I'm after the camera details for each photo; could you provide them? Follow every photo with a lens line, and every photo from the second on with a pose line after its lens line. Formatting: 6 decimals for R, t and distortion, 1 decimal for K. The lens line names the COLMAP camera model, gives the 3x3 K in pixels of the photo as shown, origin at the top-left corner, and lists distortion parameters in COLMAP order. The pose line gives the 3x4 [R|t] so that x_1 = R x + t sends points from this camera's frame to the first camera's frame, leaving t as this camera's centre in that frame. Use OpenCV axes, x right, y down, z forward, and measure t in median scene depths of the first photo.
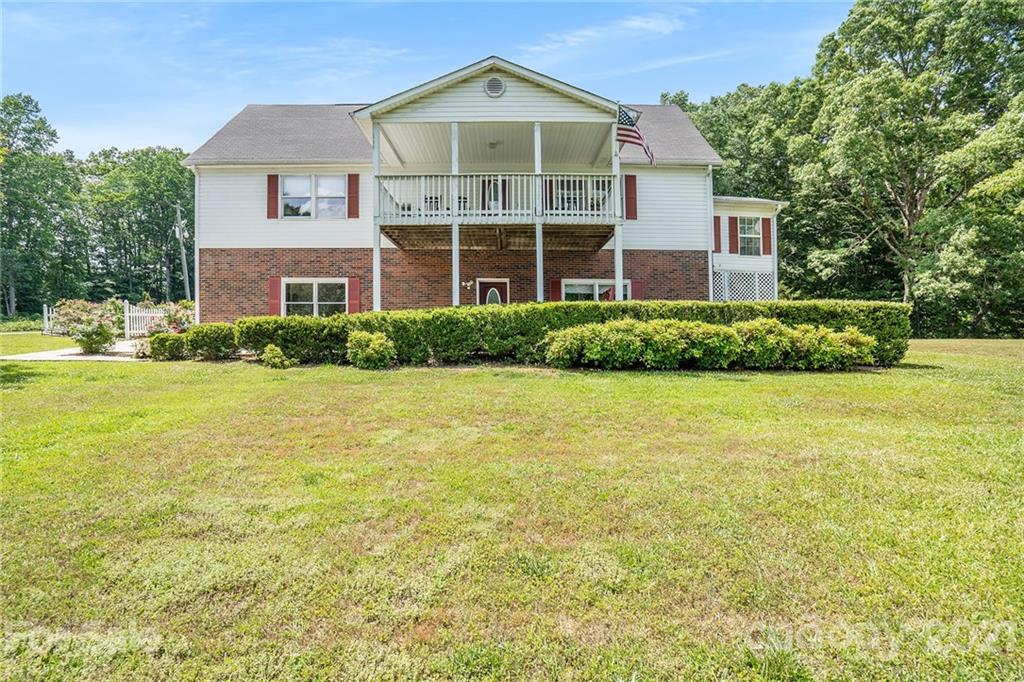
lens RADIAL K [[486.7, 0, 511.3], [0, 486.7, 357.2], [0, 0, 1]] dist [-0.046426, 0.023558]
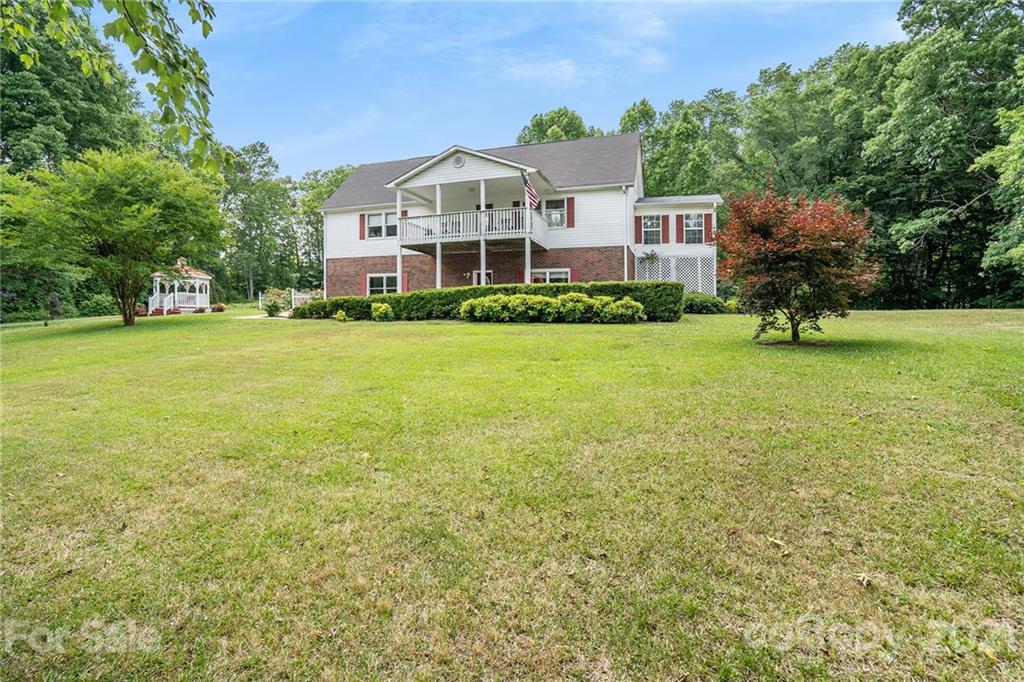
lens RADIAL K [[477.7, 0, 512.0], [0, 477.7, 341.0], [0, 0, 1]] dist [-0.002533, -0.000154]
pose [[0.950495, 0.013940, -0.310428, 0.671294], [-0.010911, 0.999874, 0.011493, 0.059894], [0.310549, -0.007537, 0.950528, -0.561241]]
